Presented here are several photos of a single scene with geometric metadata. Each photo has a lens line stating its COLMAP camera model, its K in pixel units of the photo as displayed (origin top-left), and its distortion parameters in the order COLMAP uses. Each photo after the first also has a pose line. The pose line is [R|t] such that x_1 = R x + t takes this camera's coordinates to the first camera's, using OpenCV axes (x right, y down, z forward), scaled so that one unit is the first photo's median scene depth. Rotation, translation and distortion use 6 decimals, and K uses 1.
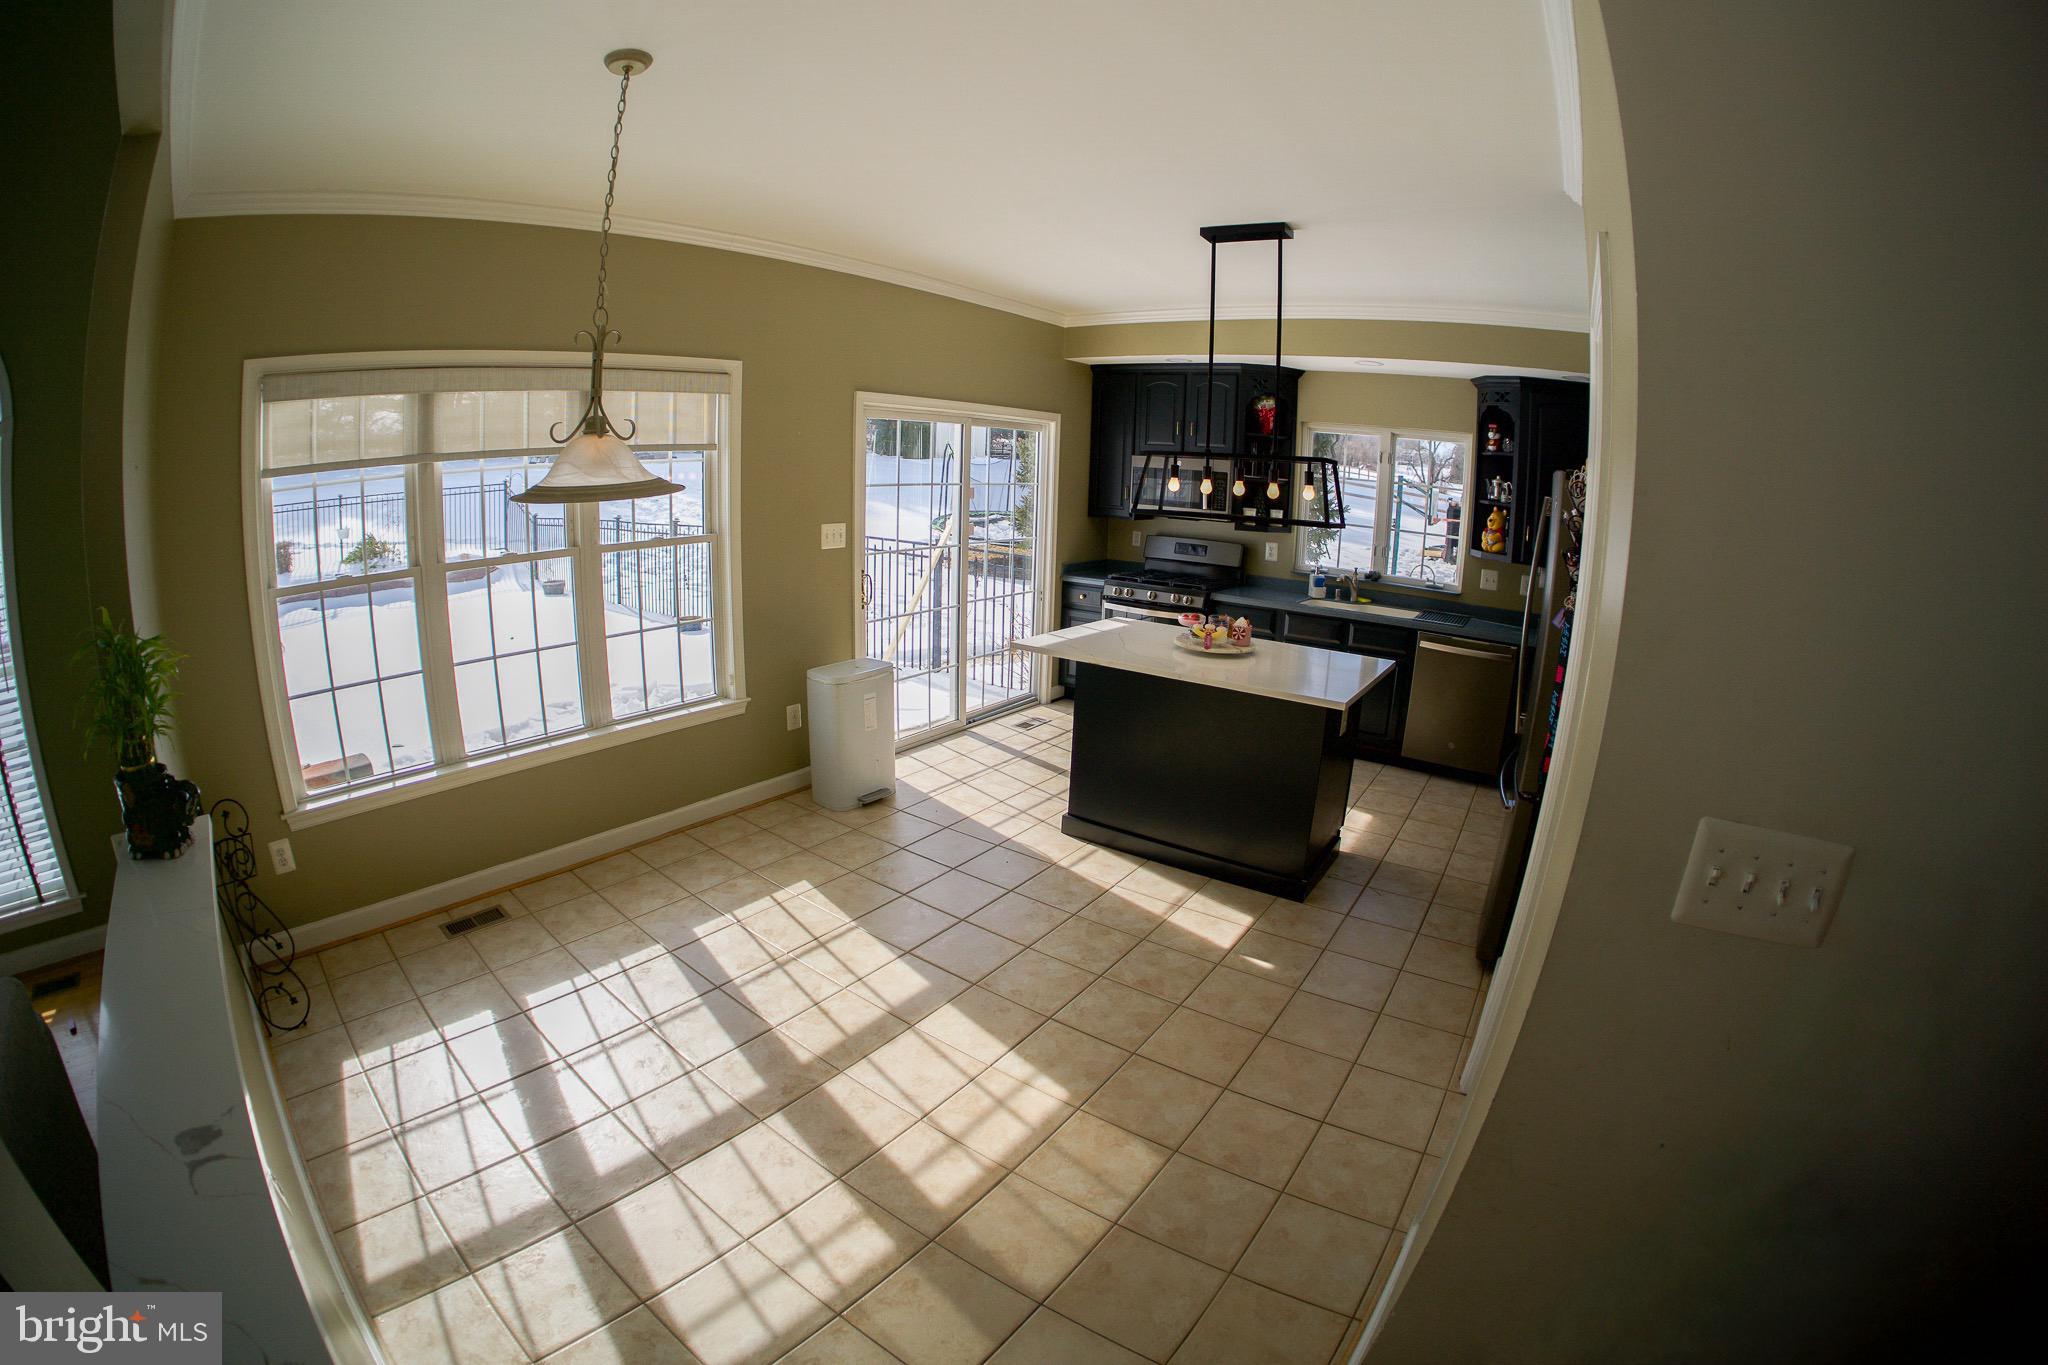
lens RADIAL K [[867.8, 0, 1024.0], [0, 867.8, 682.5], [0, 0, 1]] dist [-0.298667, 0.088811]
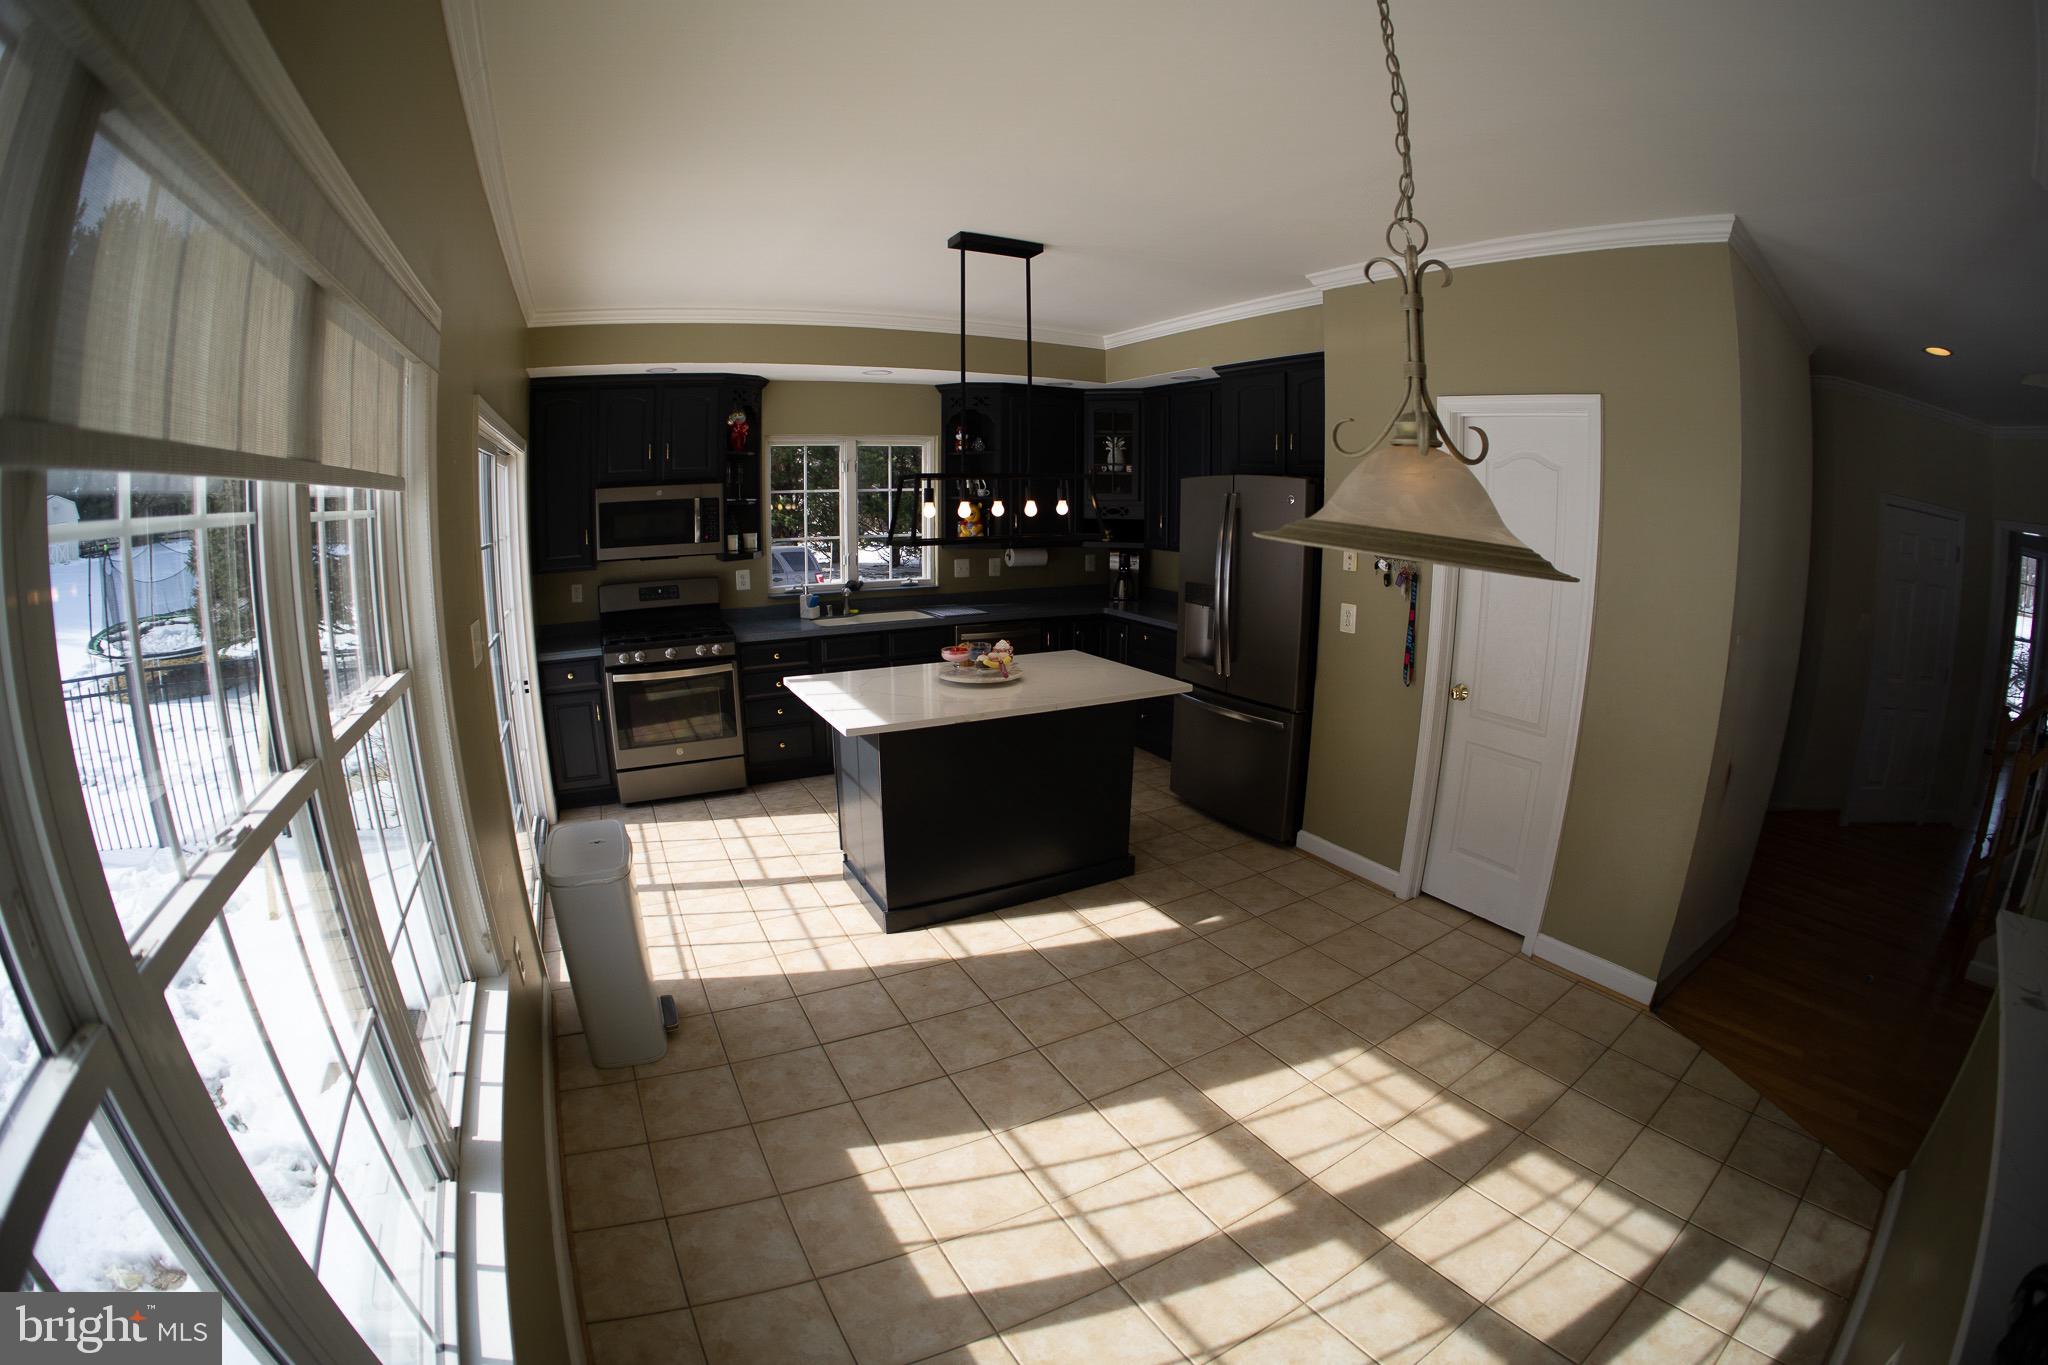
lens RADIAL K [[867.8, 0, 1024.0], [0, 867.8, 682.5], [0, 0, 1]] dist [-0.298667, 0.088811]
pose [[0.399266, -0.218206, 0.890490, -0.723649], [0.222961, 0.965216, 0.136548, -0.181771], [-0.889312, 0.144026, 0.434029, 0.617452]]
